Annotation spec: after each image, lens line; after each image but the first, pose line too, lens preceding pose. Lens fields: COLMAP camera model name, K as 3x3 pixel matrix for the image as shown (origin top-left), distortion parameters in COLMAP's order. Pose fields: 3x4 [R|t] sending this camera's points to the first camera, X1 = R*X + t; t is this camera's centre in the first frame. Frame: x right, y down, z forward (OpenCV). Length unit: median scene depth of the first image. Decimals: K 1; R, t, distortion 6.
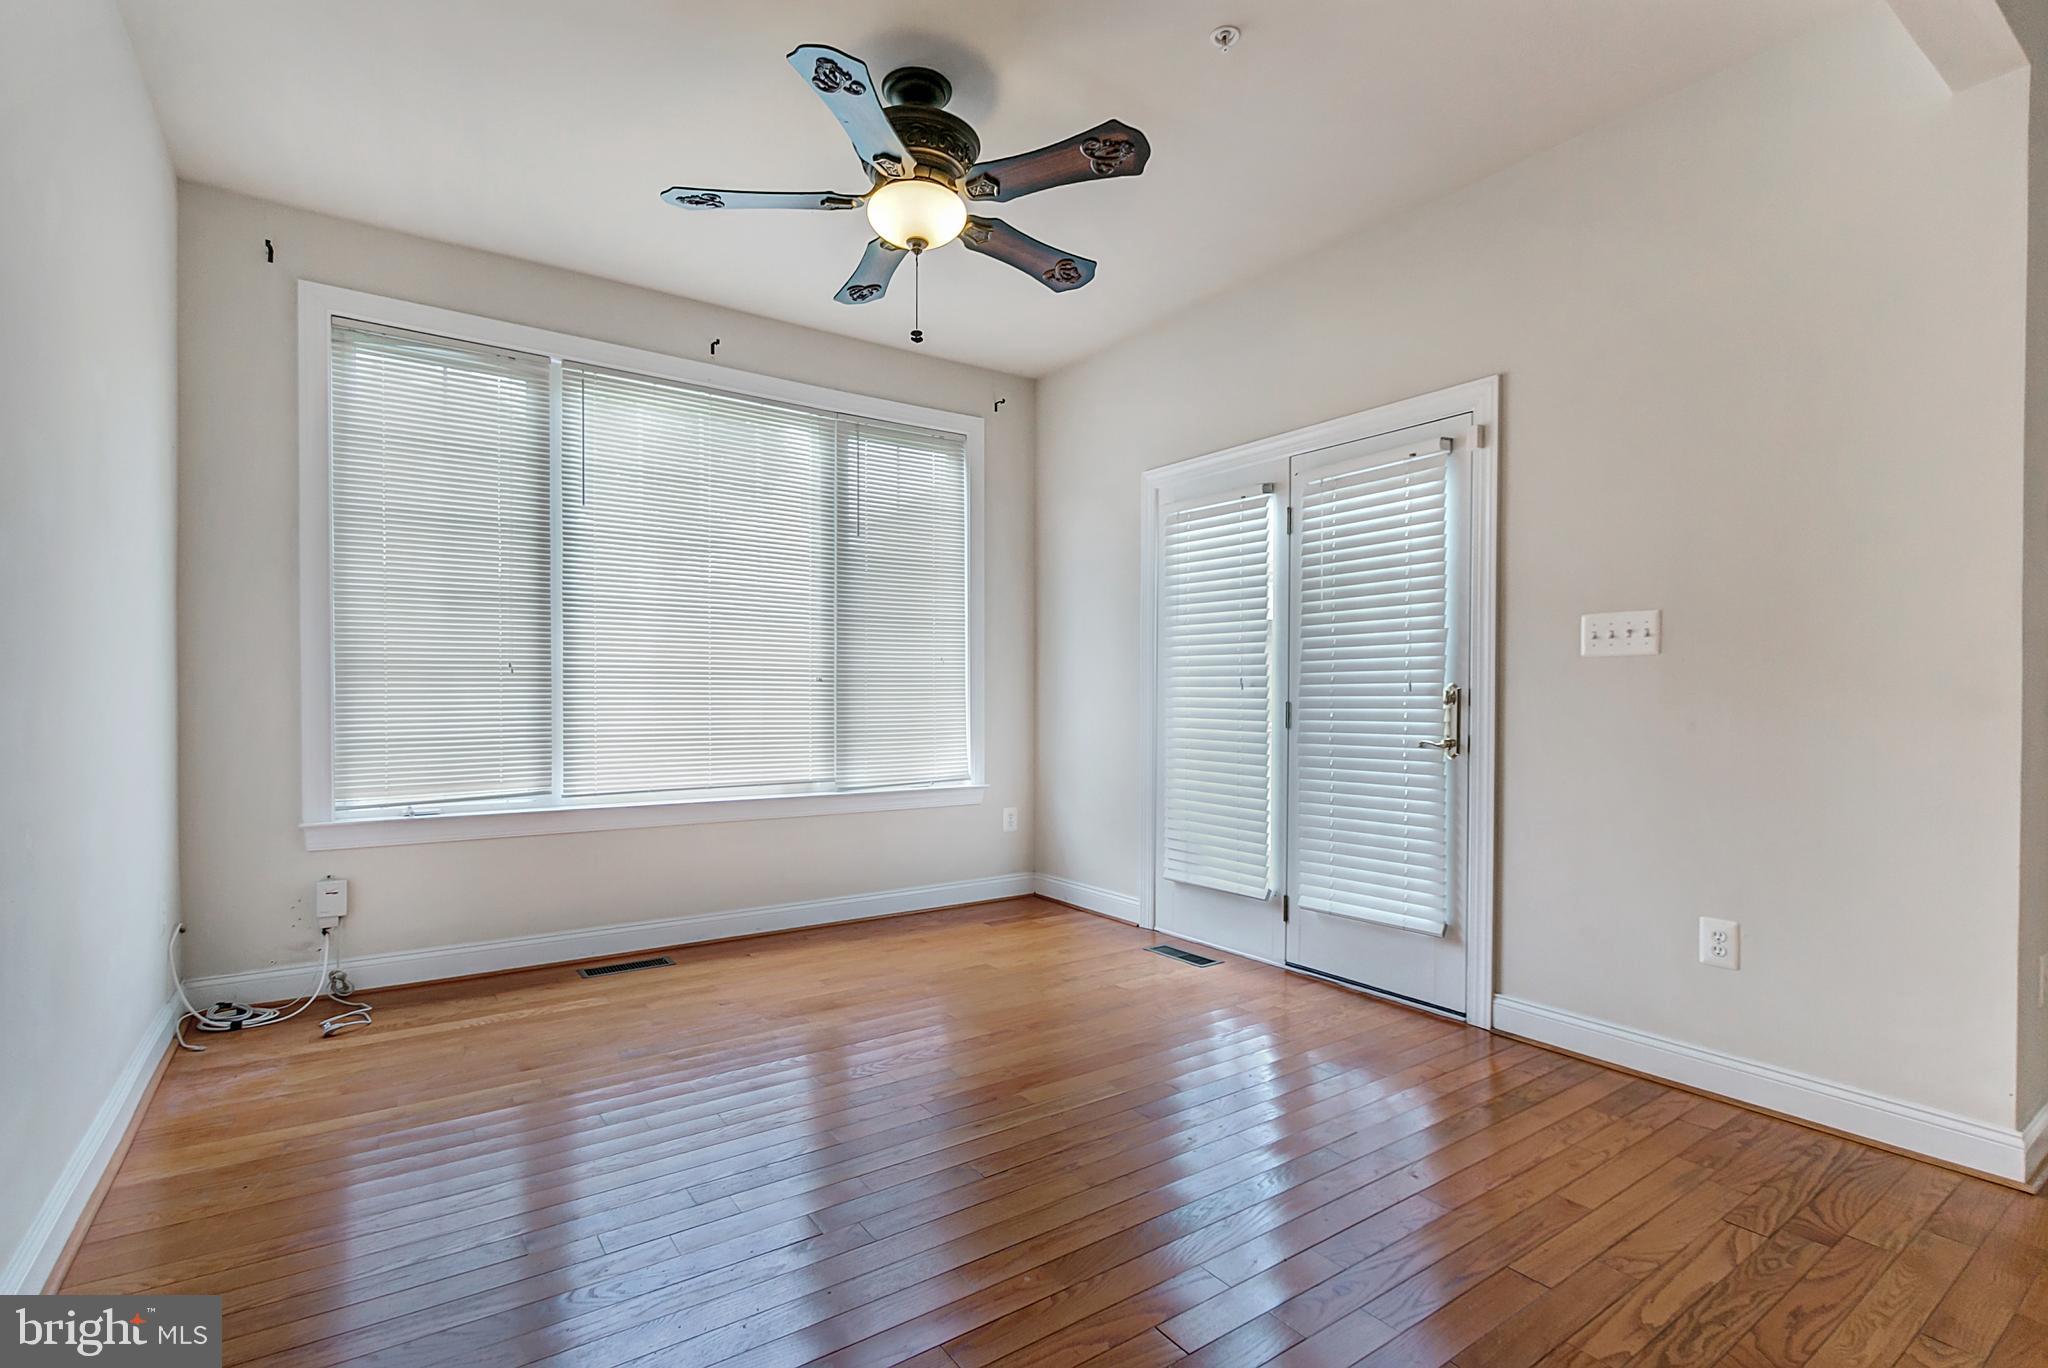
lens RADIAL K [[960.5, 0, 1009.6], [0, 960.5, 686.0], [0, 0, 1]] dist [0.005085, -0.000358]
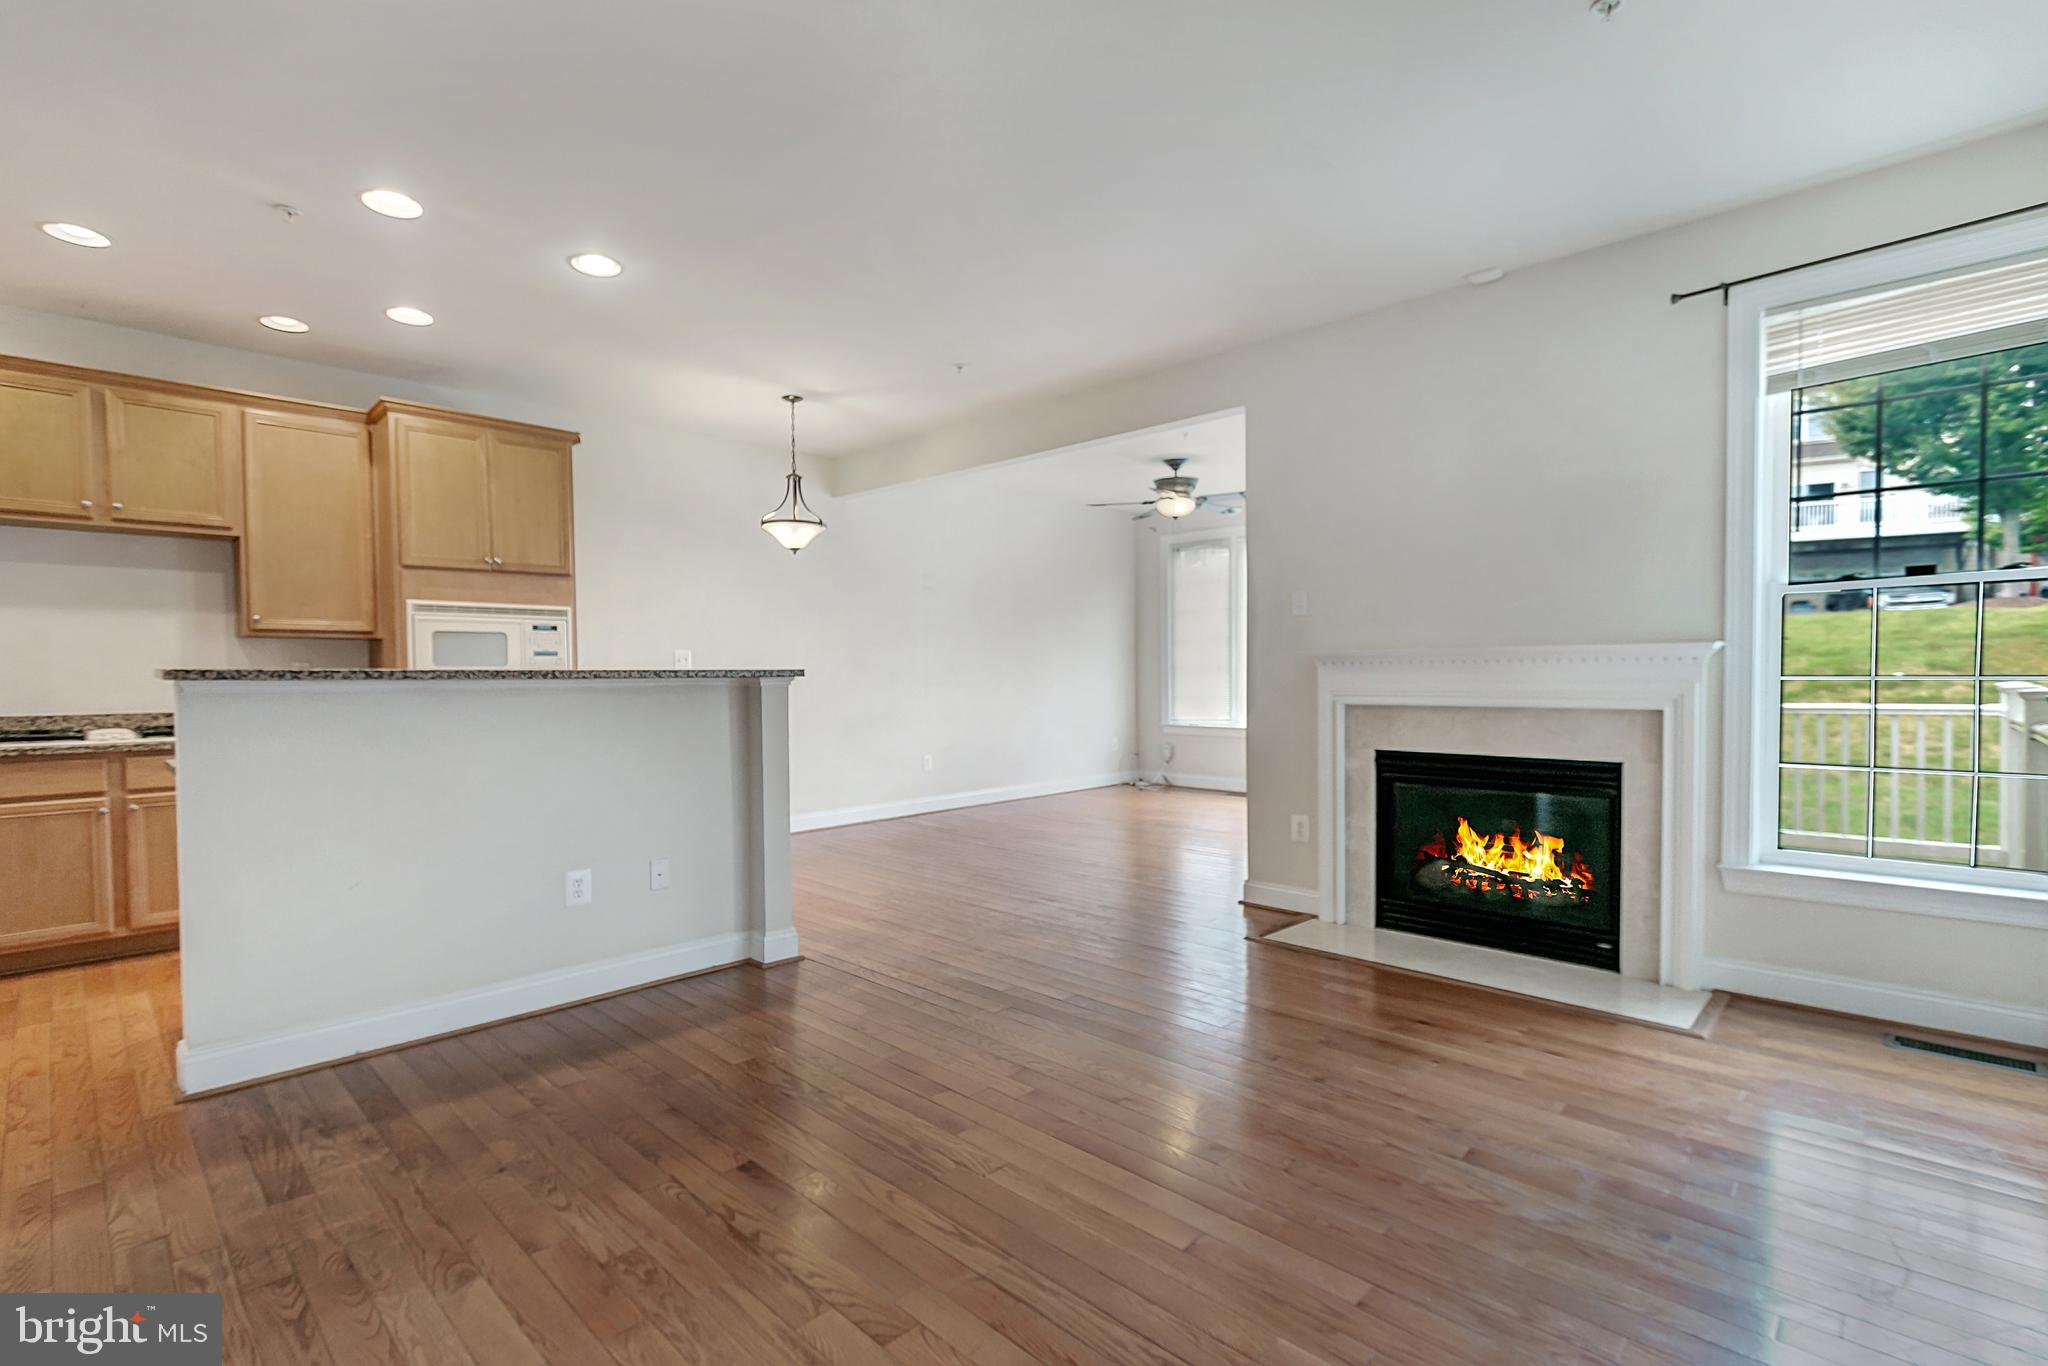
lens RADIAL K [[943.6, 0, 1011.3], [0, 943.6, 703.8], [0, 0, 1]] dist [0.003596, -0.000411]
pose [[0.187546, 0.029566, -0.981811, 1.755743], [0.017704, 0.999283, 0.033474, -0.018077], [0.982096, -0.023660, 0.186888, 0.020830]]
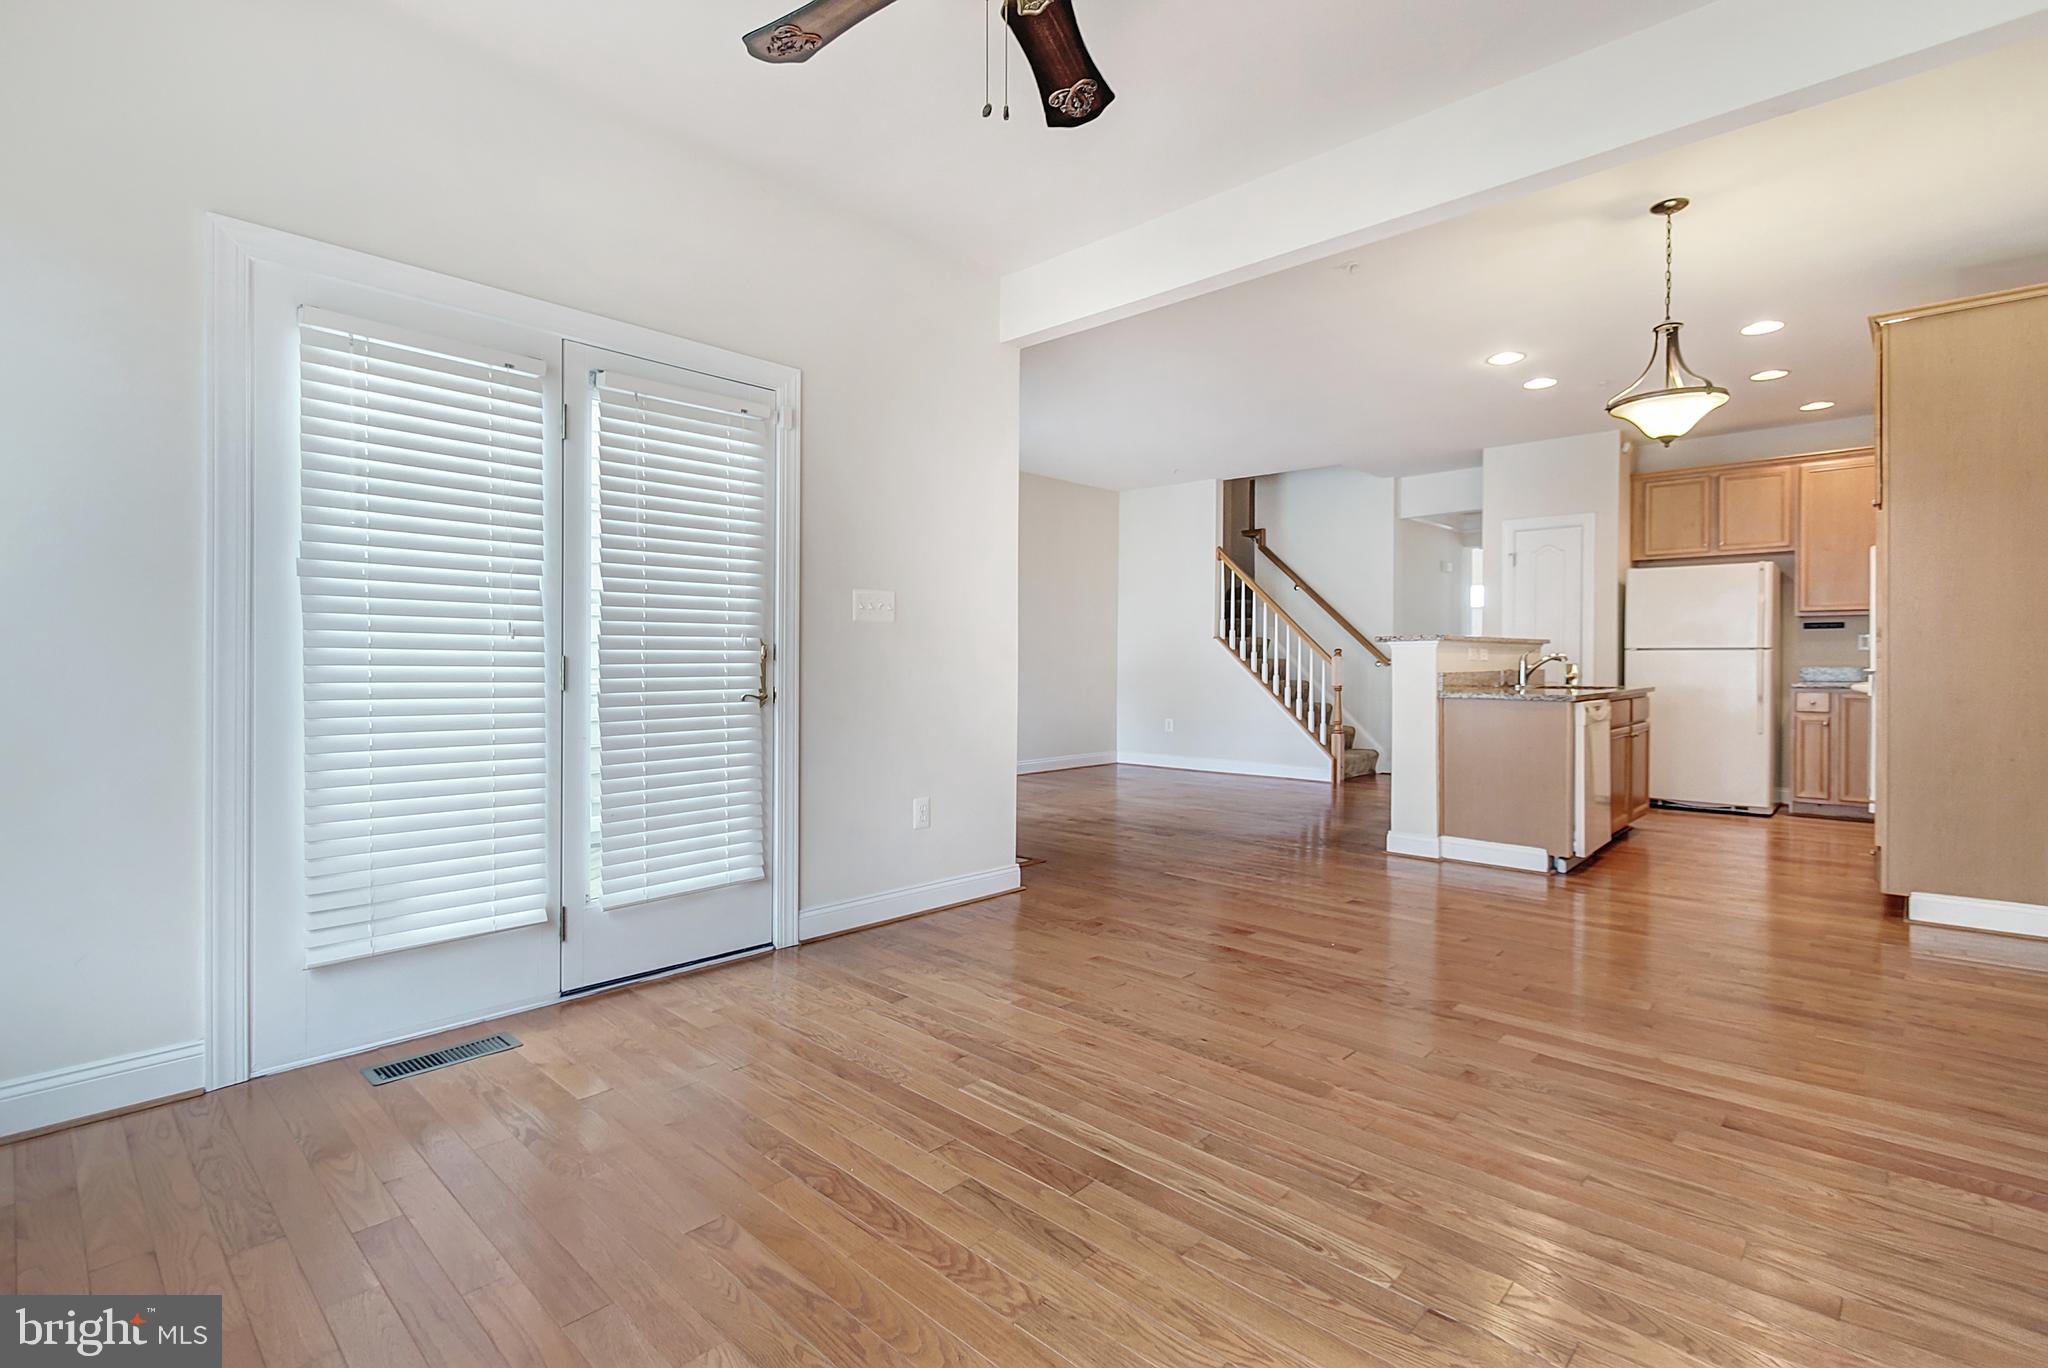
lens RADIAL K [[957.3, 0, 1019.7], [0, 957.3, 667.3], [0, 0, 1]] dist [-0.001258, -0.000531]
pose [[-0.209289, -0.010265, 0.977800, -0.535982], [-0.011972, 0.999897, 0.007934, 0.014167], [-0.977781, -0.010046, -0.209390, 0.796448]]
